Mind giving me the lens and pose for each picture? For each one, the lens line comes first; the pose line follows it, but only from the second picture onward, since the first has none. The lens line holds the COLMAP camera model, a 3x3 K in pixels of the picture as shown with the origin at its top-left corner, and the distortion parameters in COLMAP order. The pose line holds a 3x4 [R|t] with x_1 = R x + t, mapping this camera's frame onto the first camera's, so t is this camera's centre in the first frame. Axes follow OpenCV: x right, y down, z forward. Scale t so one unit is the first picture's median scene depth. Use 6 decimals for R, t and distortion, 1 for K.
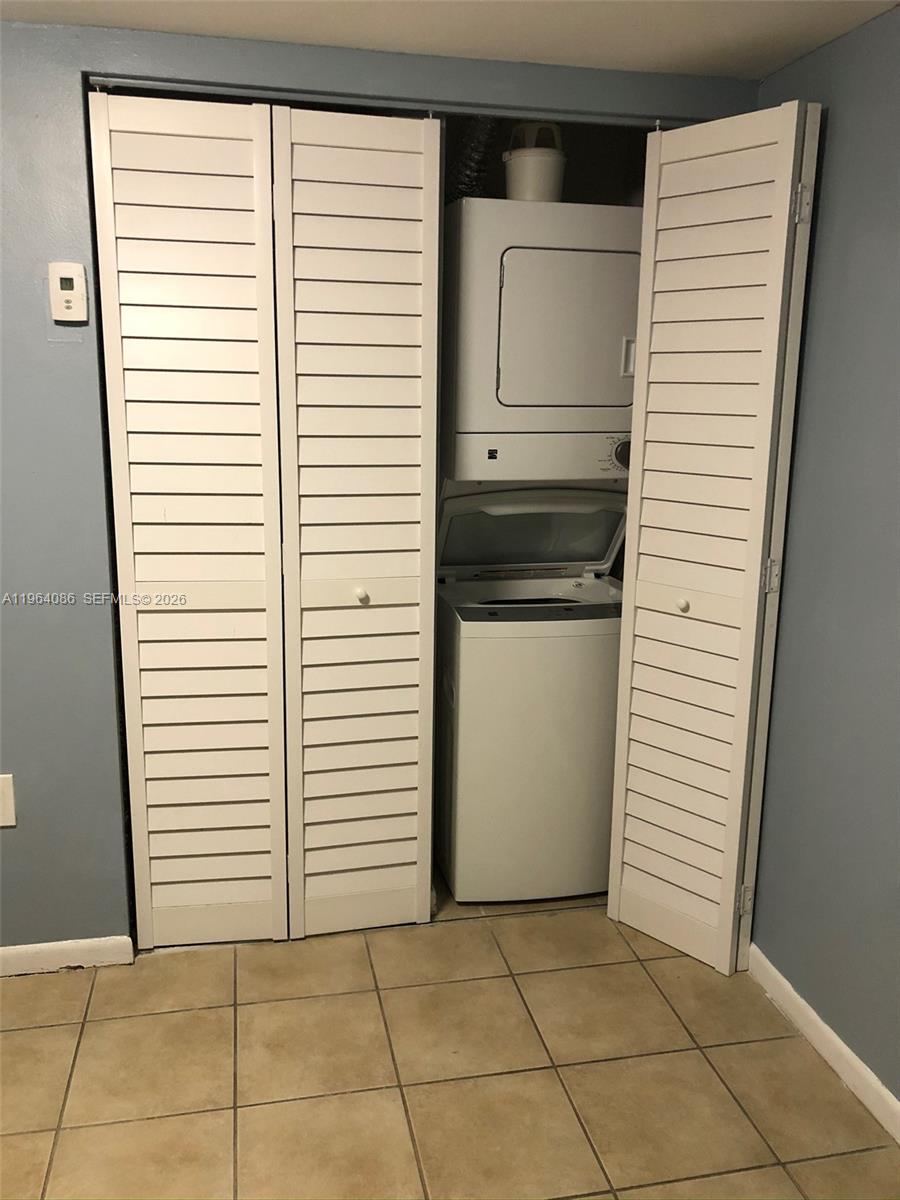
lens RADIAL K [[985.9, 0, 446.9], [0, 985.9, 594.5], [0, 0, 1]] dist [0.013321, 0.018872]
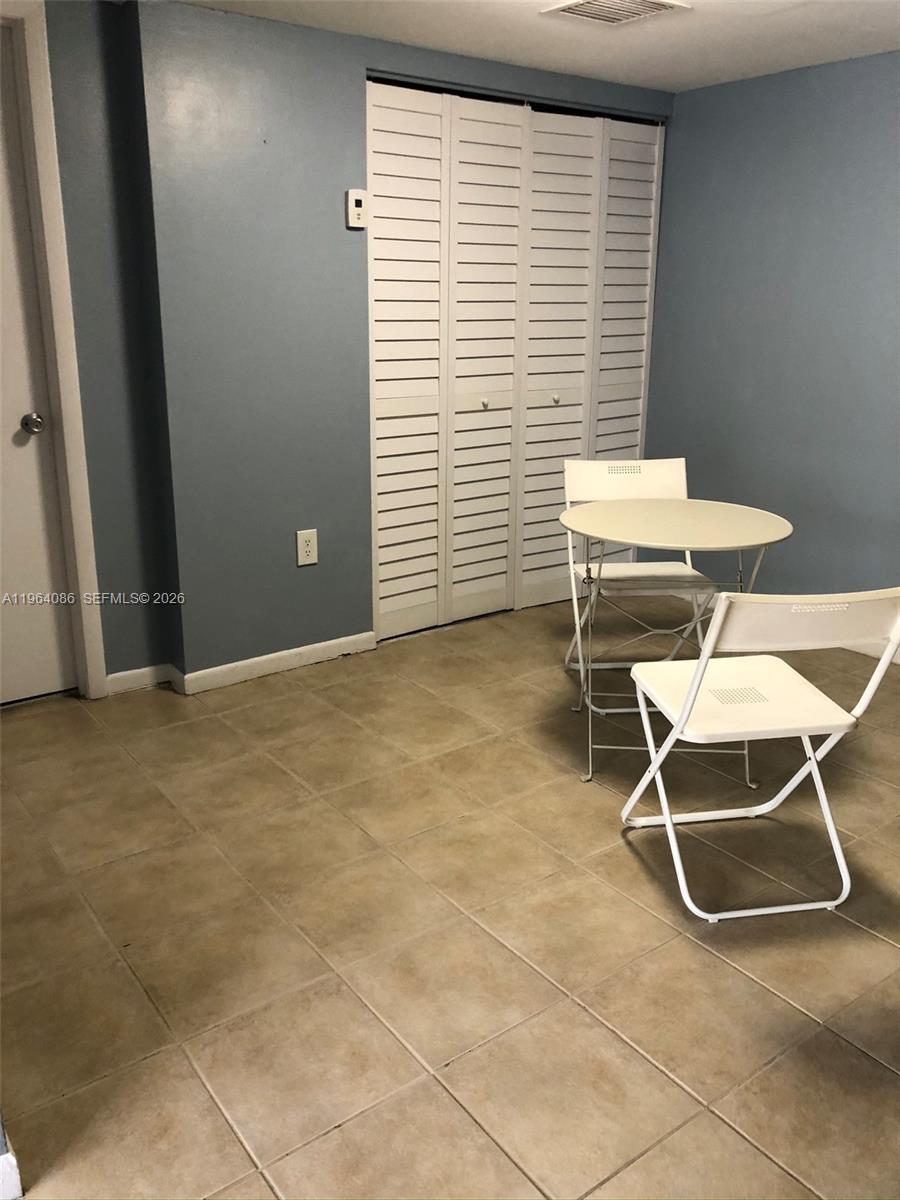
lens RADIAL K [[985.9, 0, 446.9], [0, 985.9, 594.5], [0, 0, 1]] dist [0.013321, 0.018872]
pose [[0.888299, -0.141459, 0.436938, -0.937898], [0.101340, 0.988306, 0.113940, 0.128075], [-0.447946, -0.056933, 0.892246, -0.470098]]
